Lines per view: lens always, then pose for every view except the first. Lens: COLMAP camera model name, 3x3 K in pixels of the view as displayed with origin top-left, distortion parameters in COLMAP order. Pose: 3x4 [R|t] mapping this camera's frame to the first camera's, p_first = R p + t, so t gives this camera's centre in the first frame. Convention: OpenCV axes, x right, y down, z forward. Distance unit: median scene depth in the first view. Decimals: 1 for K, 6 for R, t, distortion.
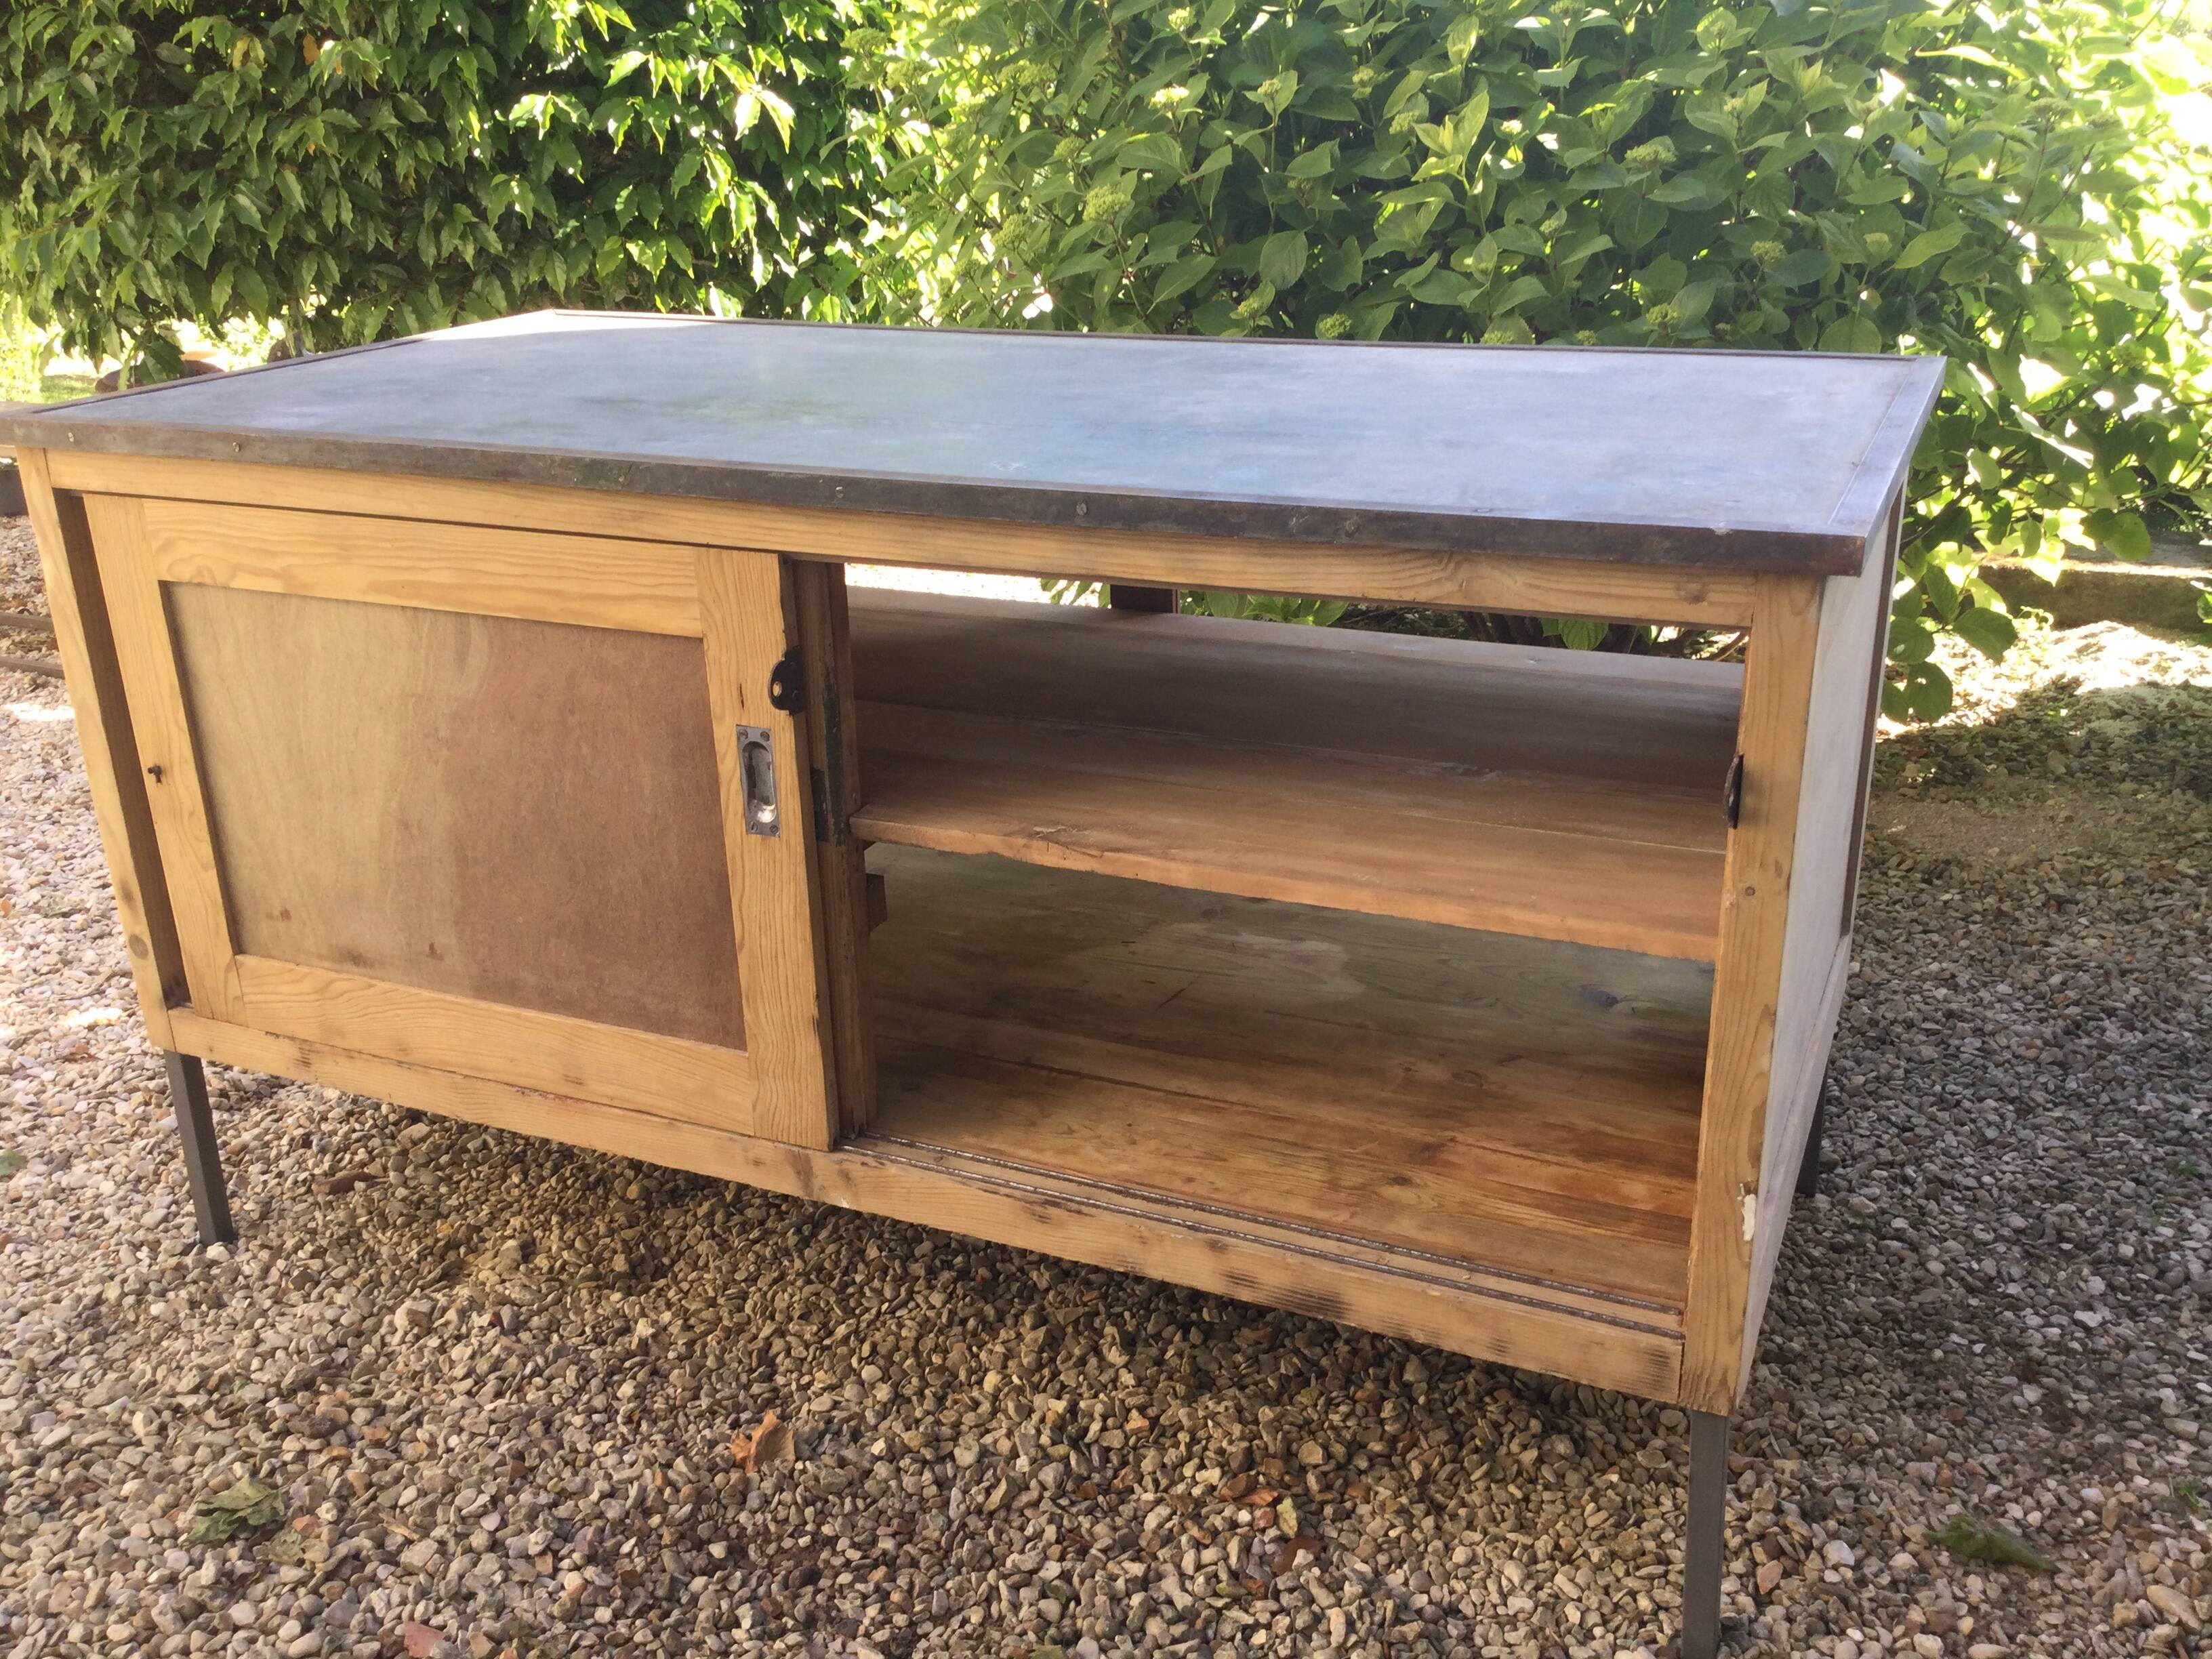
lens RADIAL K [[1995.2, 0, 1100.5], [0, 1995.2, 833.1], [0, 0, 1]] dist [0.091312, -0.169662]
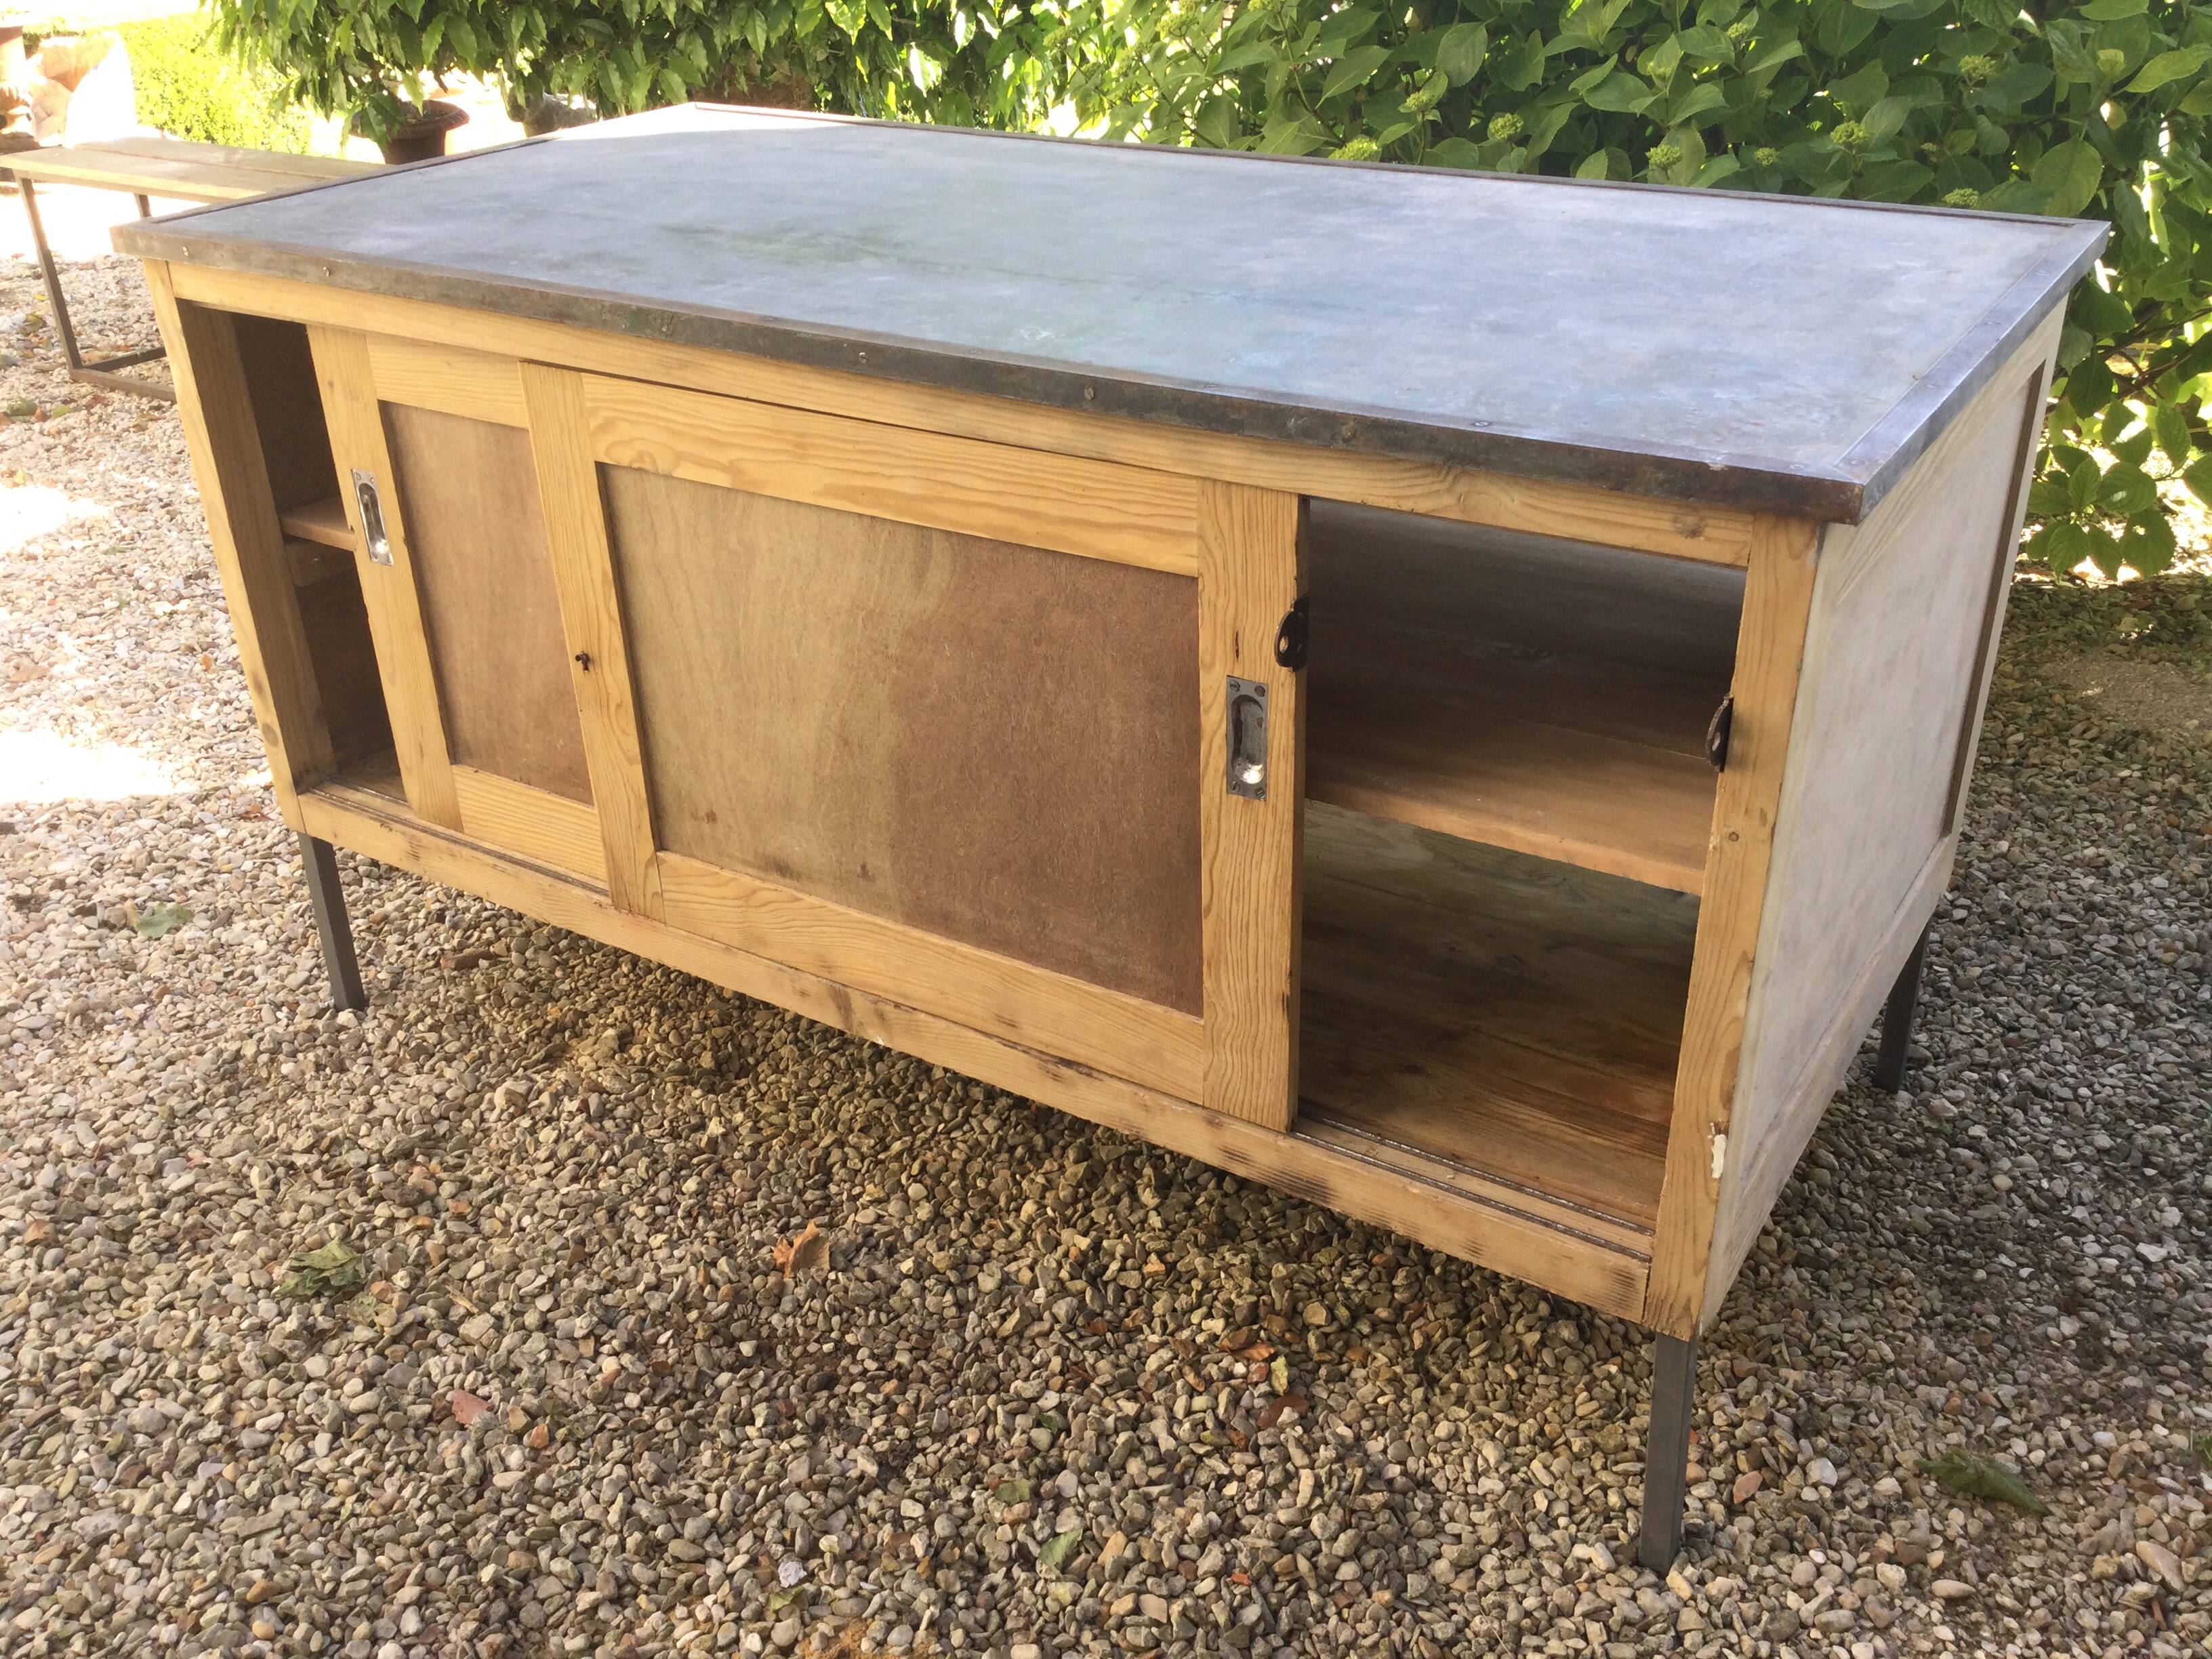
lens RADIAL K [[1984.0, 0, 1099.4], [0, 1984.0, 842.3], [0, 0, 1]] dist [0.118921, -0.229690]
pose [[0.989748, 0.069537, -0.124755, 0.103470], [-0.052643, 0.989590, 0.133942, -0.059490], [0.132770, -0.126001, 0.983105, 0.011730]]
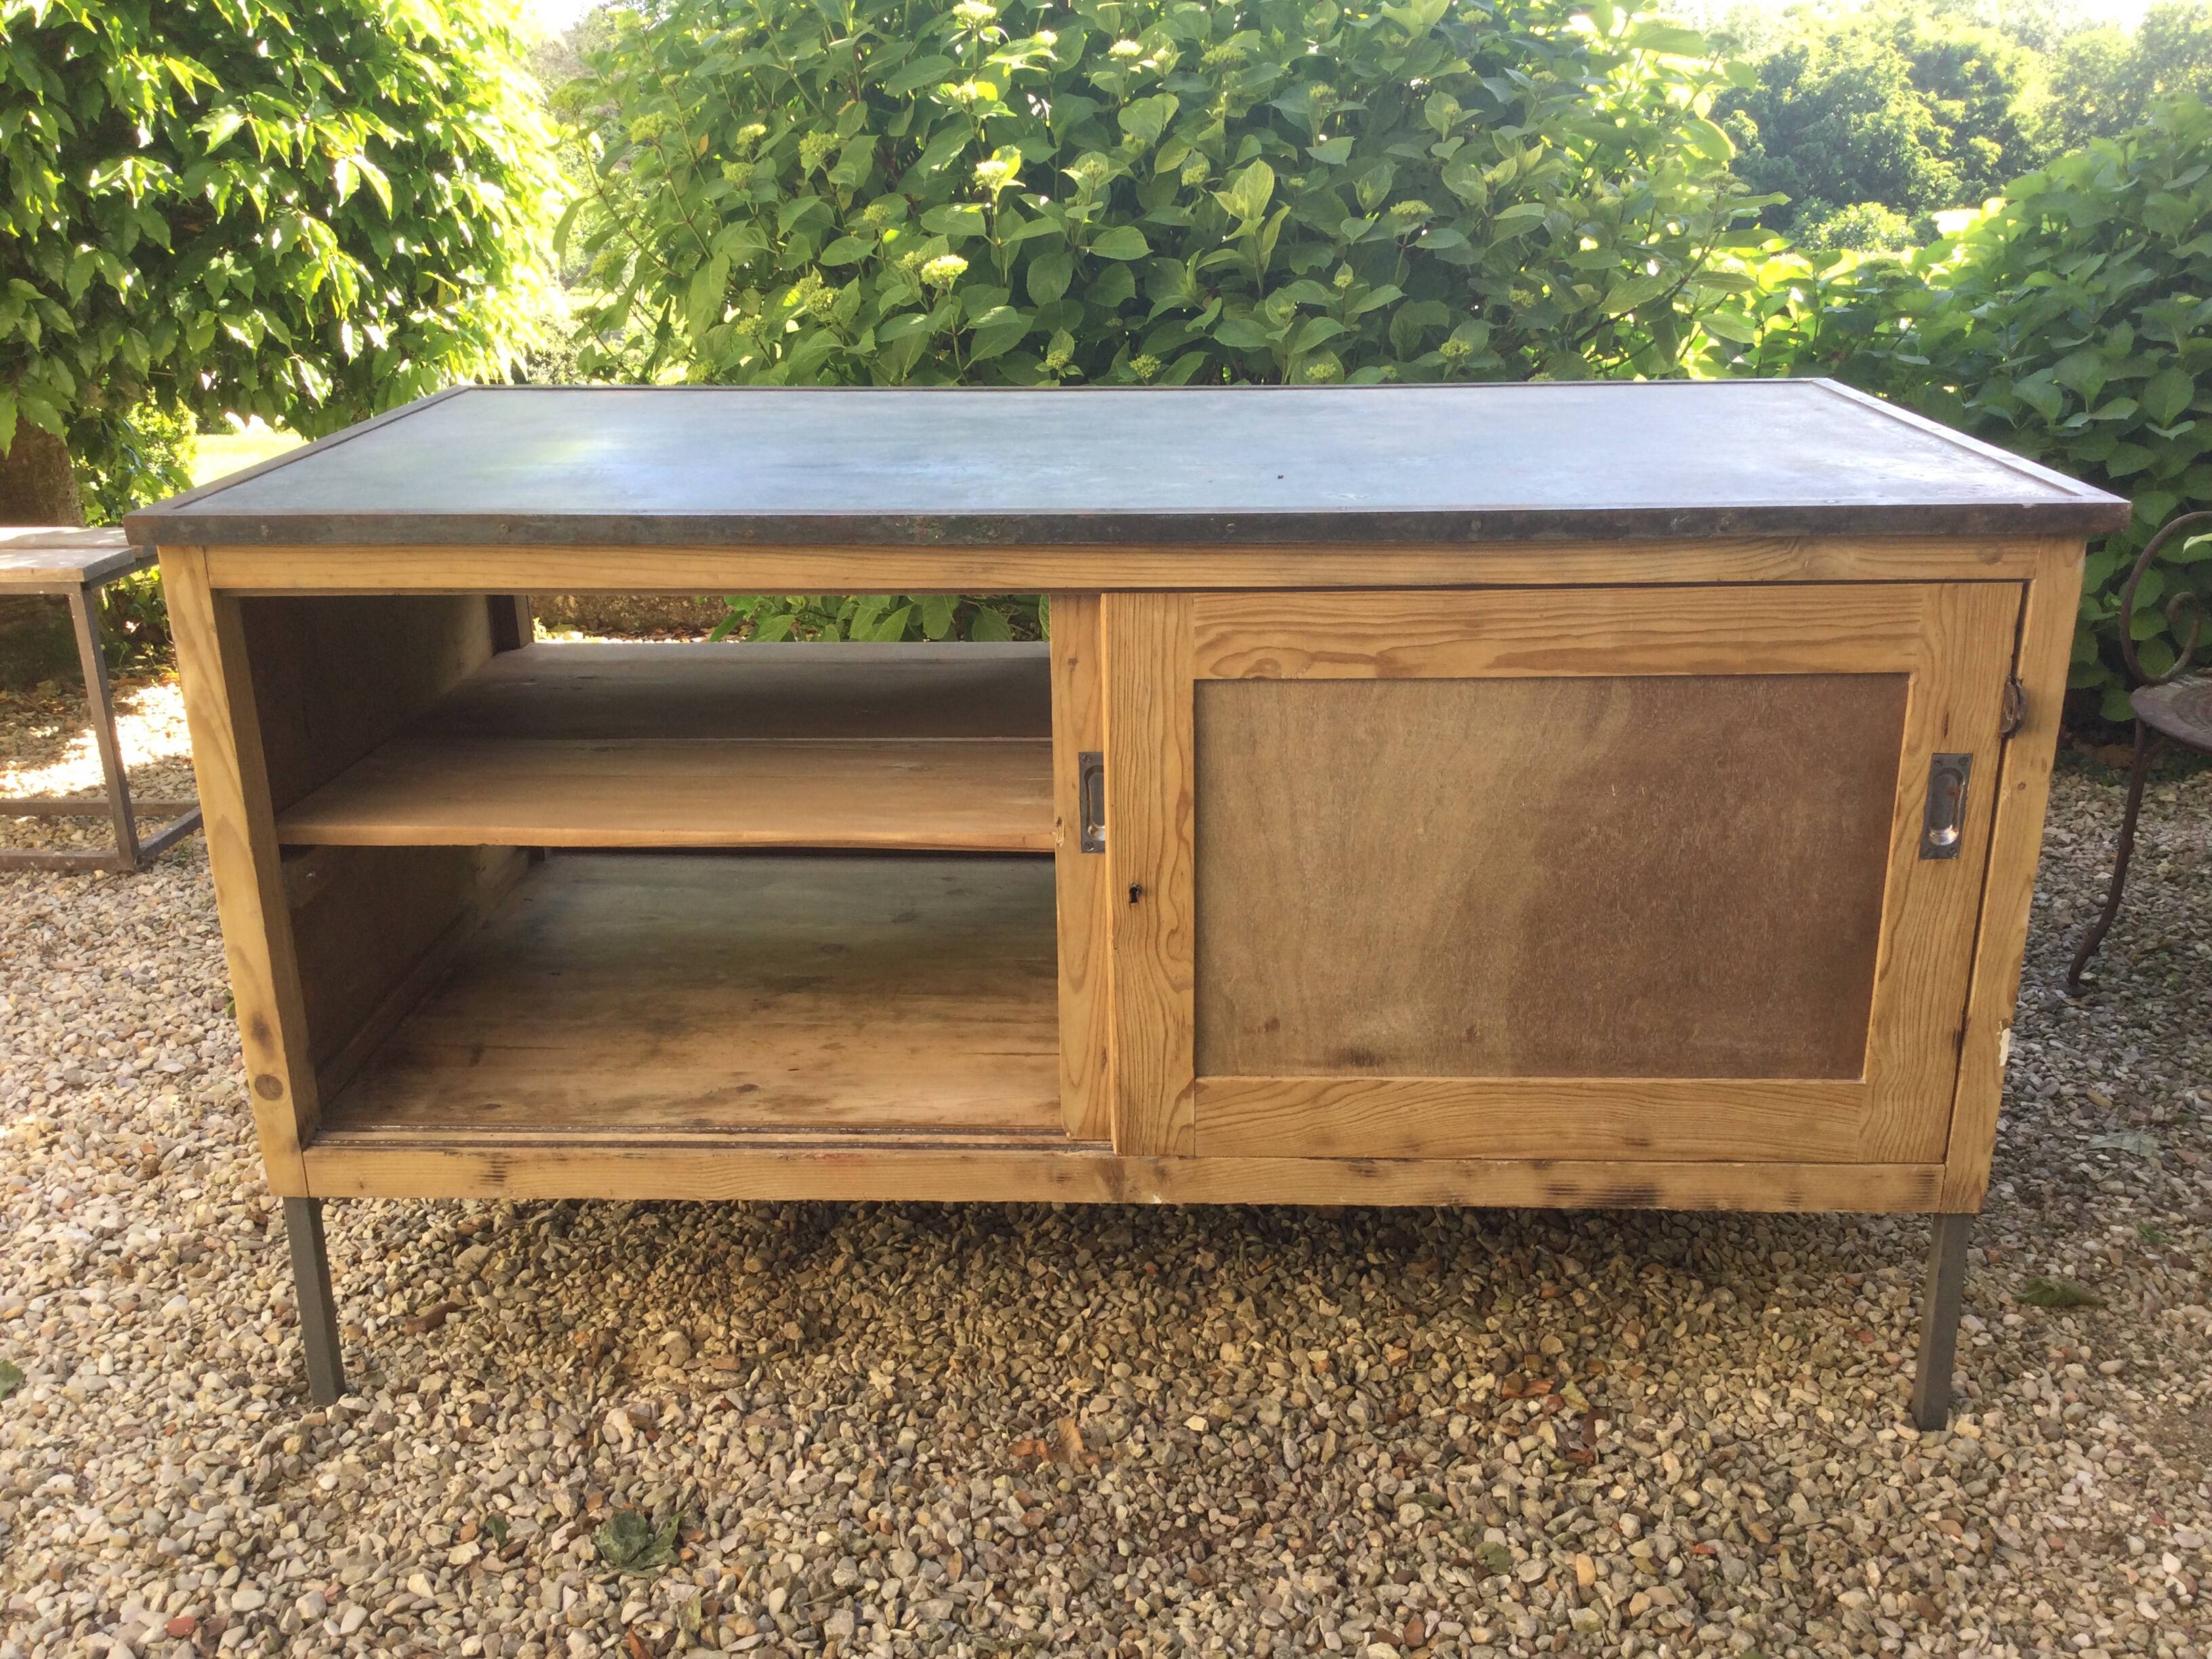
lens RADIAL K [[2005.3, 0, 1101.7], [0, 2005.3, 835.3], [0, 0, 1]] dist [0.087620, -0.159799]
pose [[0.923677, -0.114038, 0.365808, -0.507927], [0.124733, 0.992174, -0.005651, -0.004996], [-0.362301, 0.050848, 0.930673, 0.005747]]
